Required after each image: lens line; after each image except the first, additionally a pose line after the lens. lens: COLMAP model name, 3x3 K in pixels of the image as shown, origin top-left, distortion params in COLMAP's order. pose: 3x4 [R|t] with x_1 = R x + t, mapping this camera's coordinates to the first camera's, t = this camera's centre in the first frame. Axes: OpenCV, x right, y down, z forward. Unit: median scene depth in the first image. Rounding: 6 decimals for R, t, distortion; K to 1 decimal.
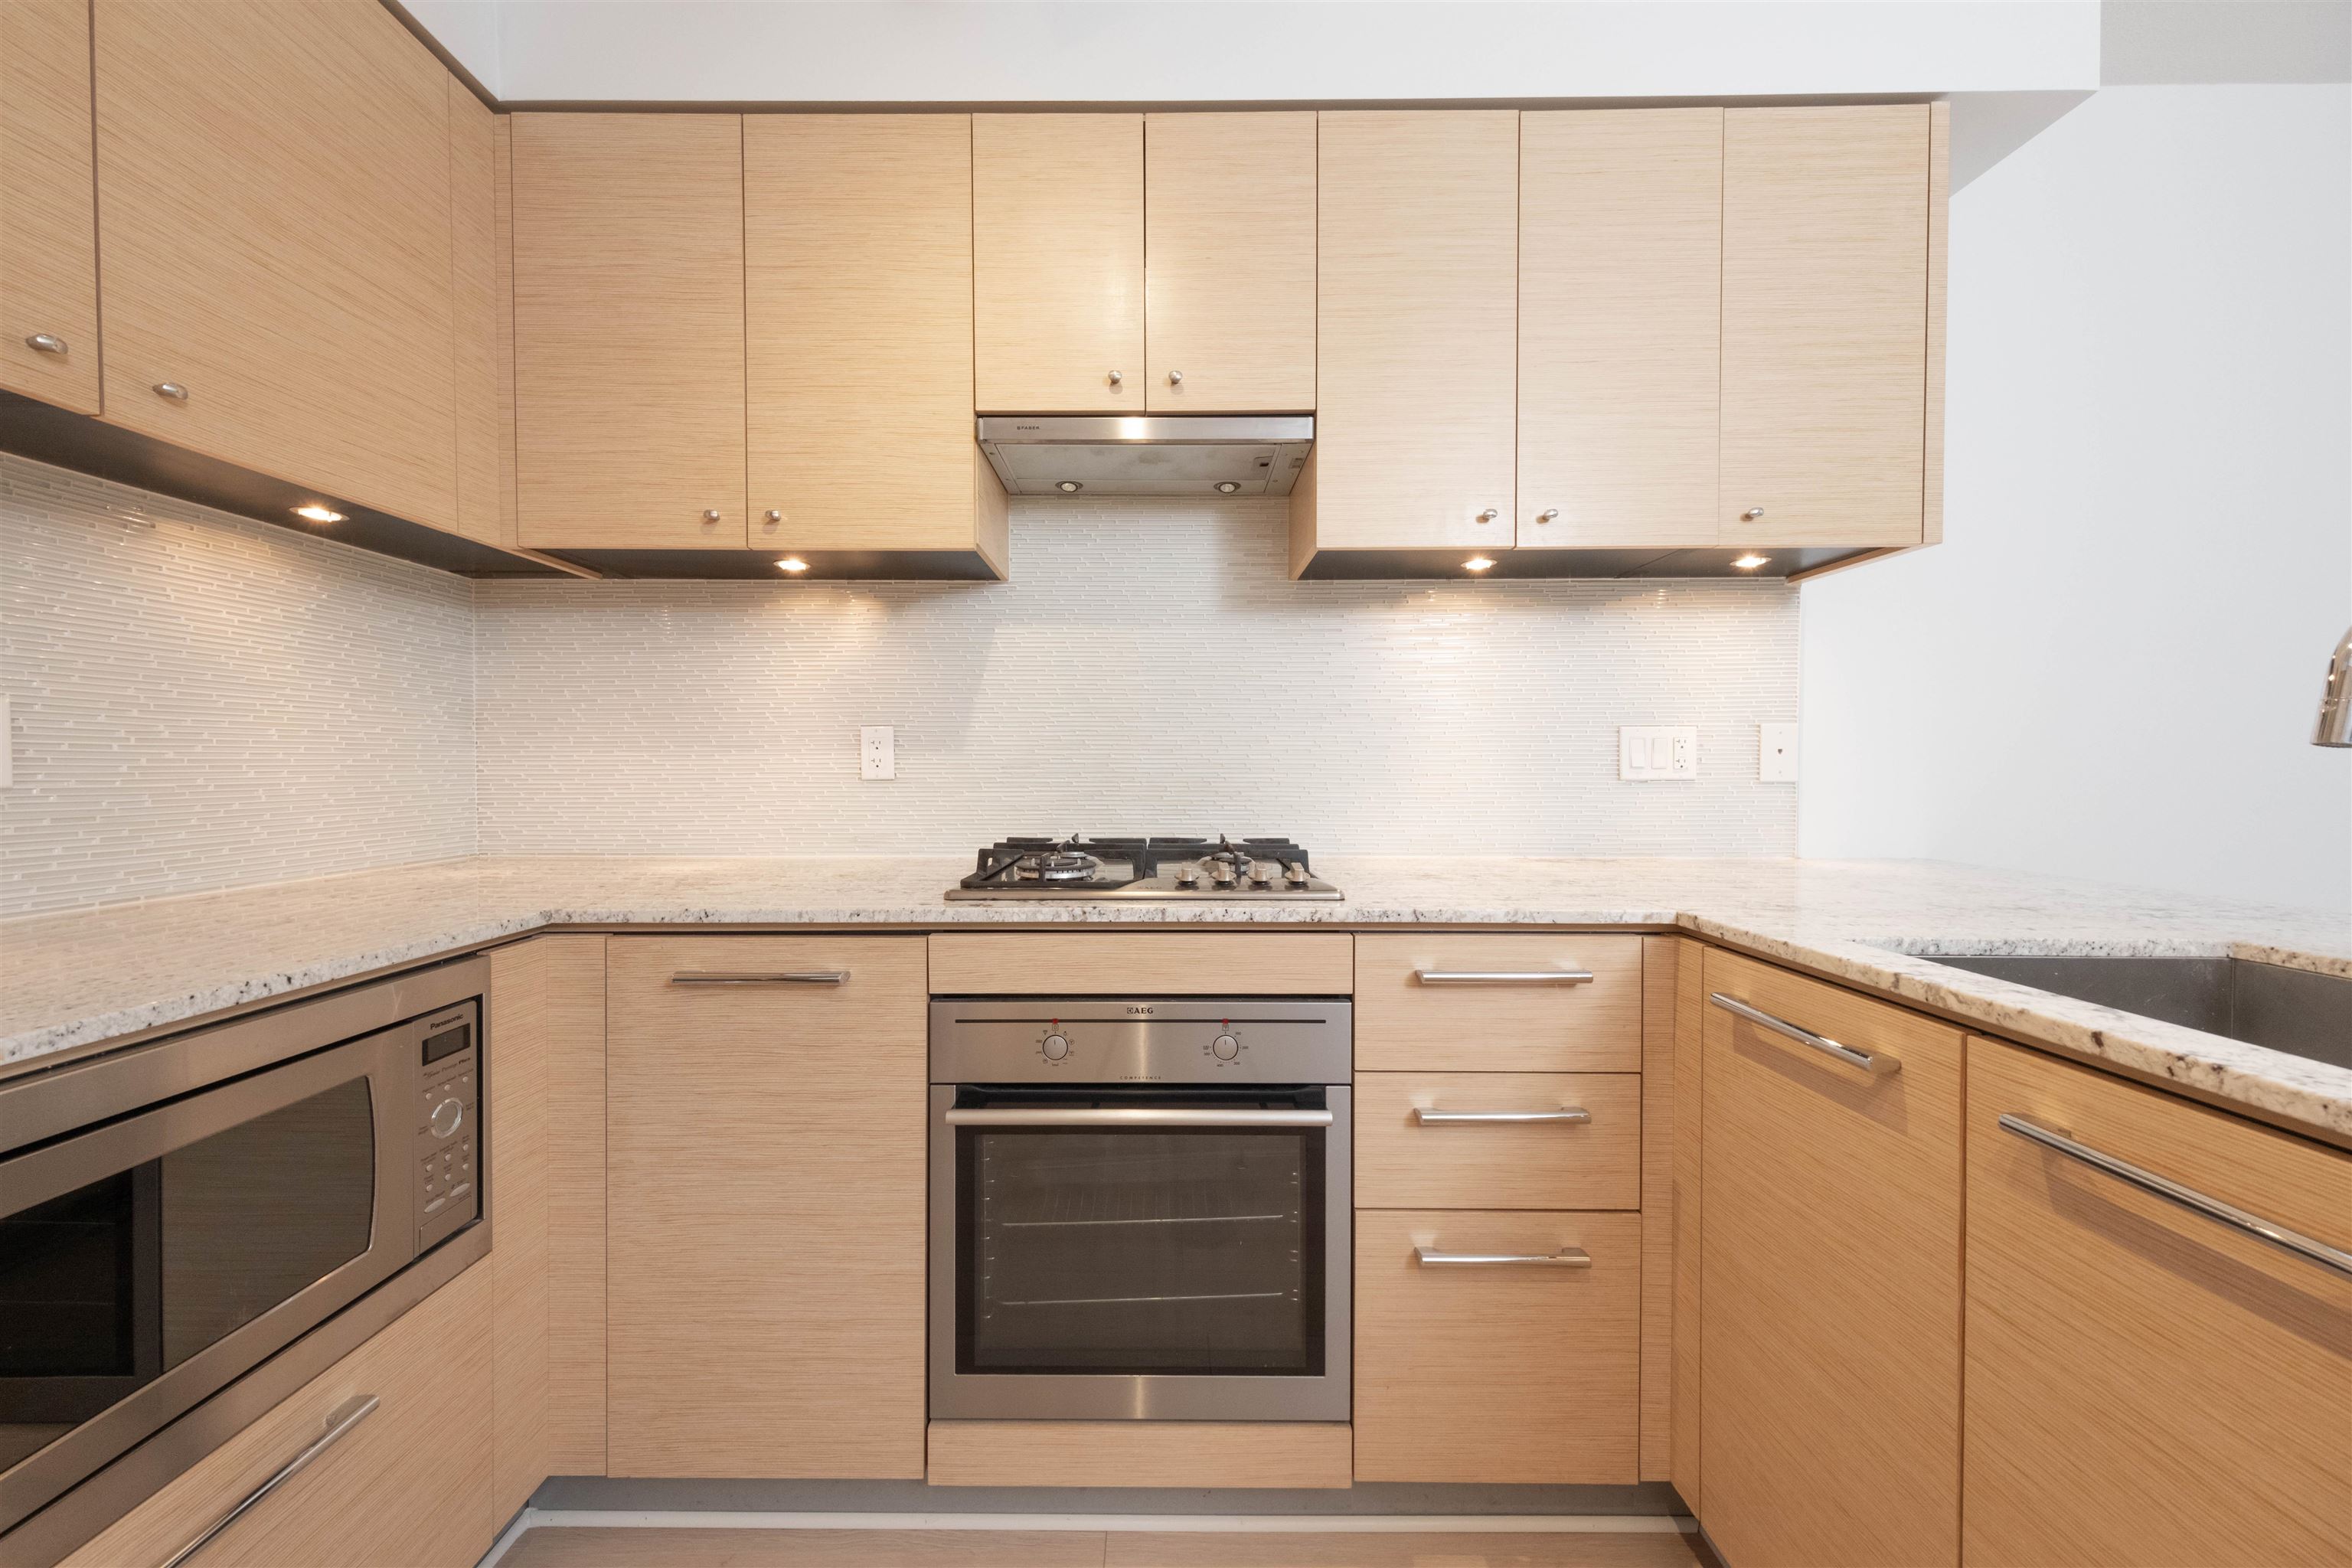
lens RADIAL K [[811.5, 0, 1168.3], [0, 811.5, 774.9], [0, 0, 1]] dist [0.006392, -0.000010]
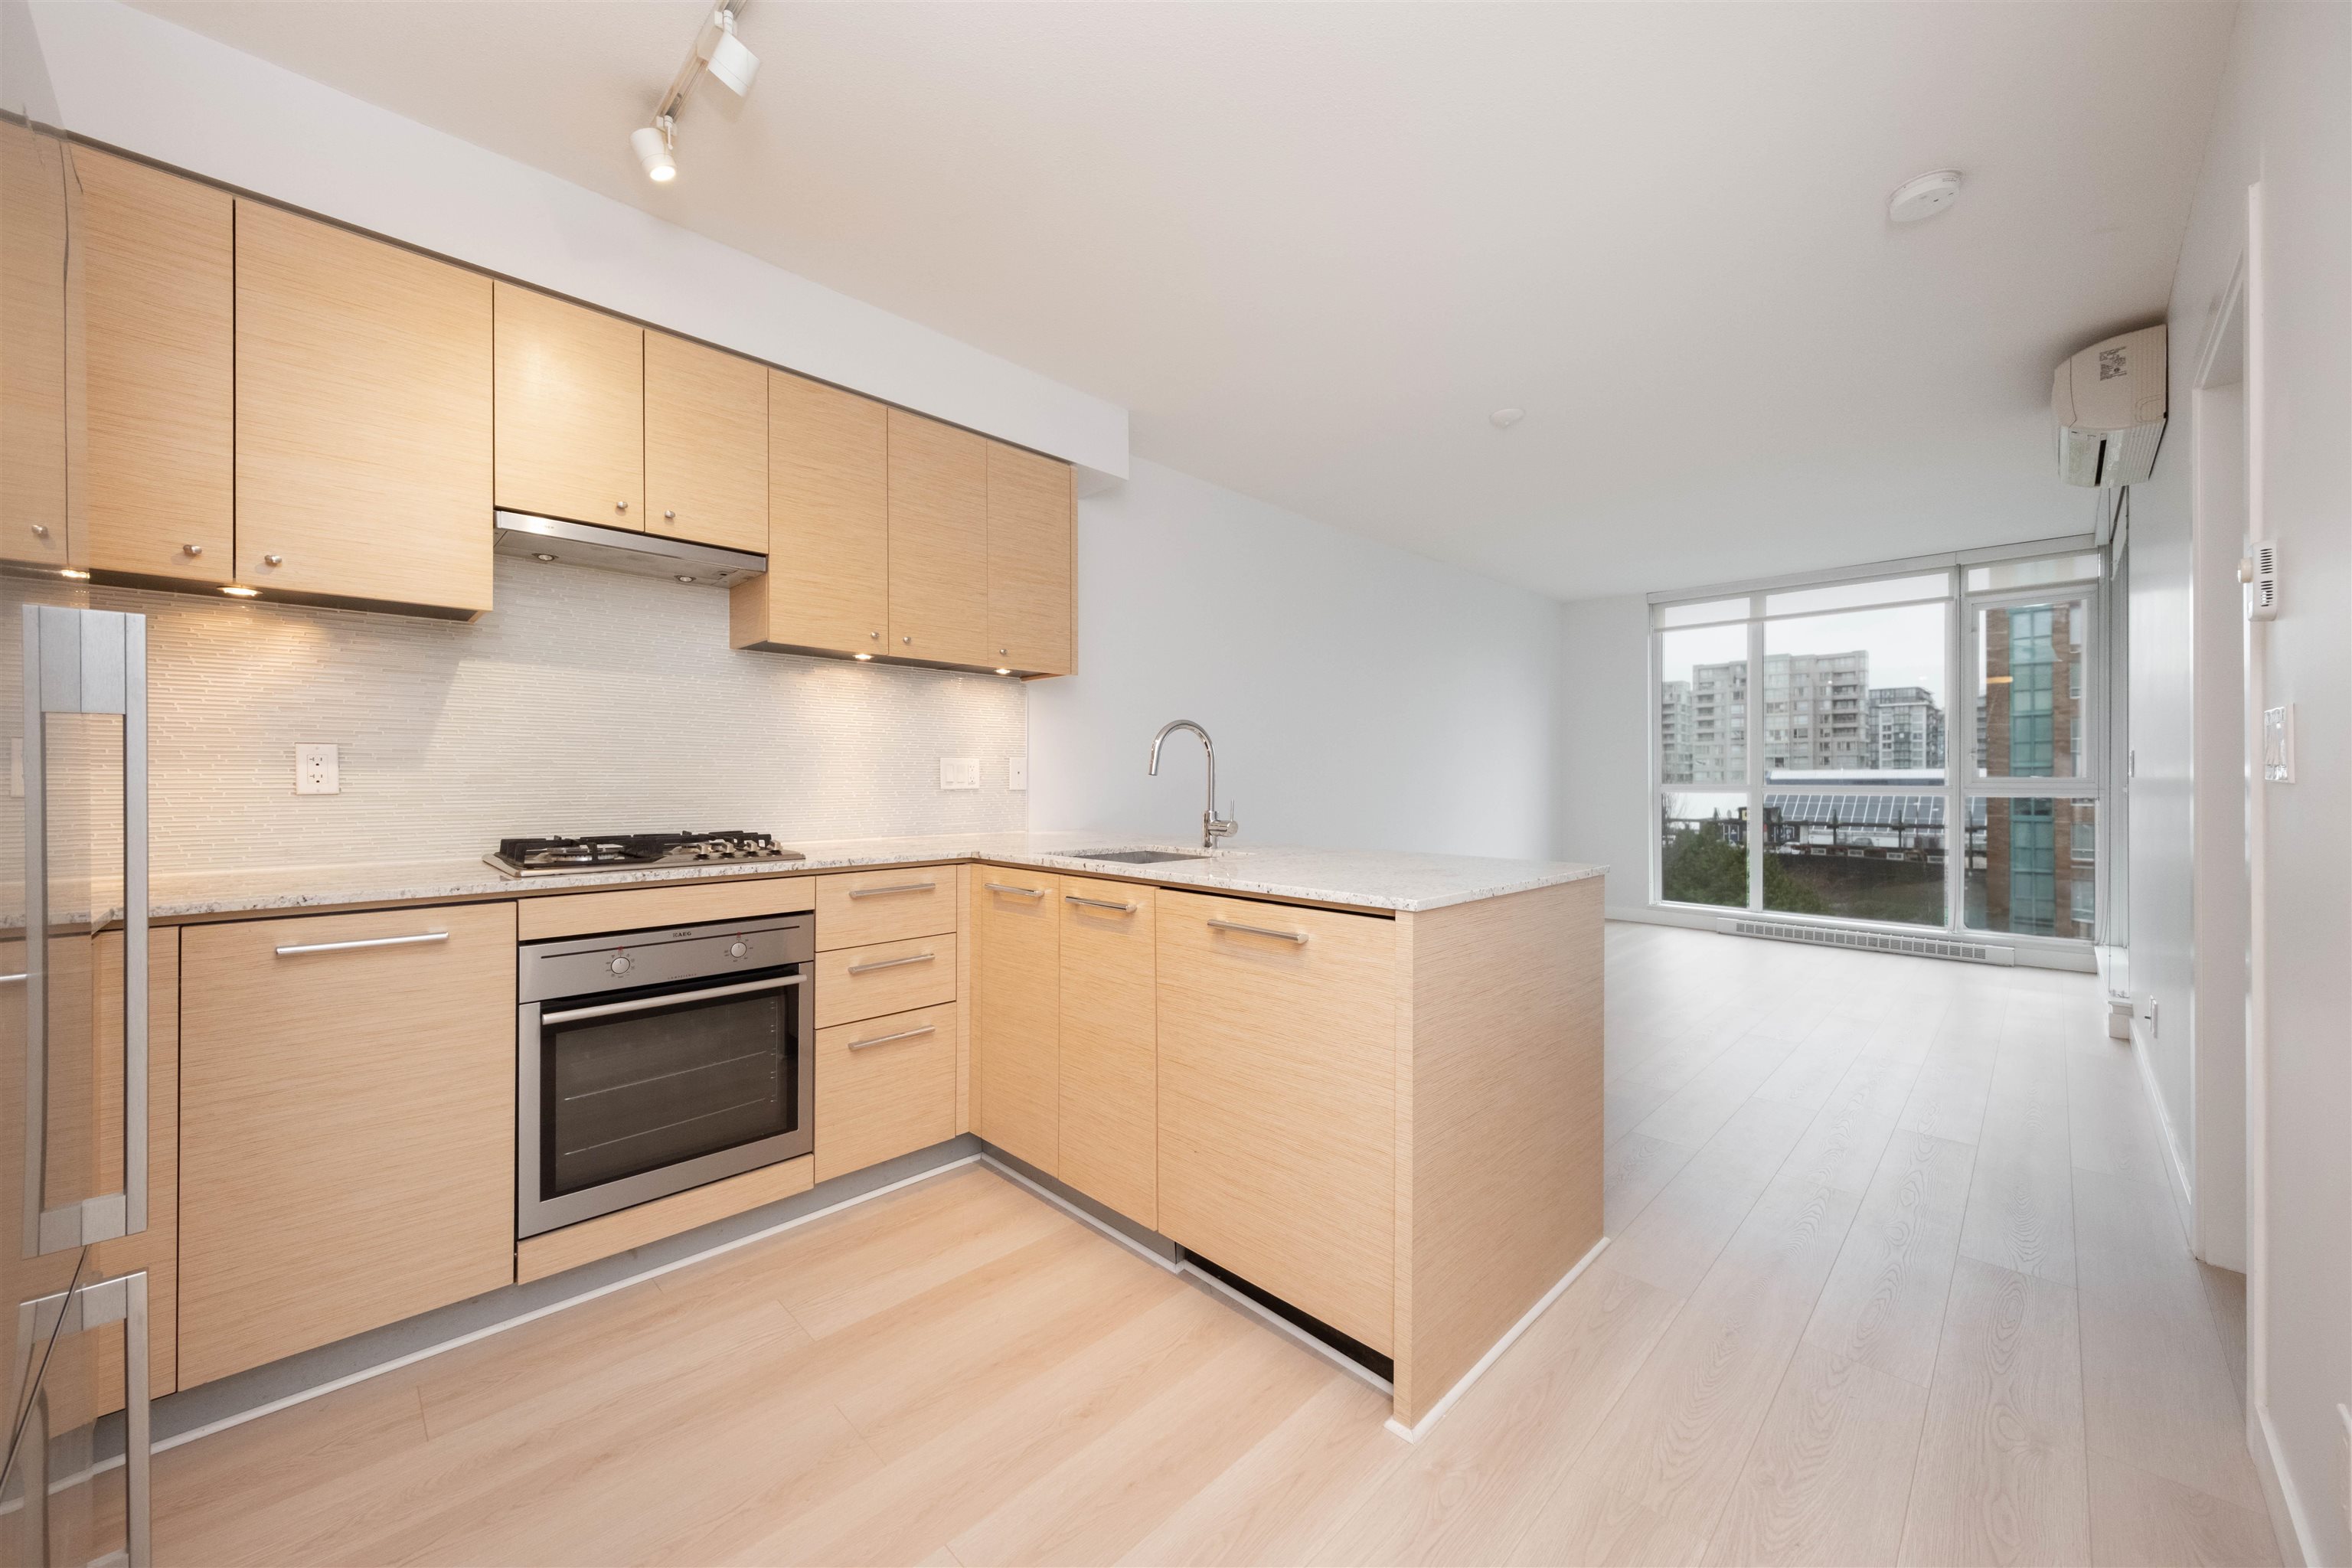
lens RADIAL K [[873.2, 0, 1176.0], [0, 873.2, 784.0], [0, 0, 1]] dist [-0.000684, -0.000139]
pose [[0.703459, -0.002191, 0.710733, -0.566475], [0.005923, 0.999979, -0.002780, 0.003672], [-0.710711, 0.006165, 0.703457, -0.900591]]
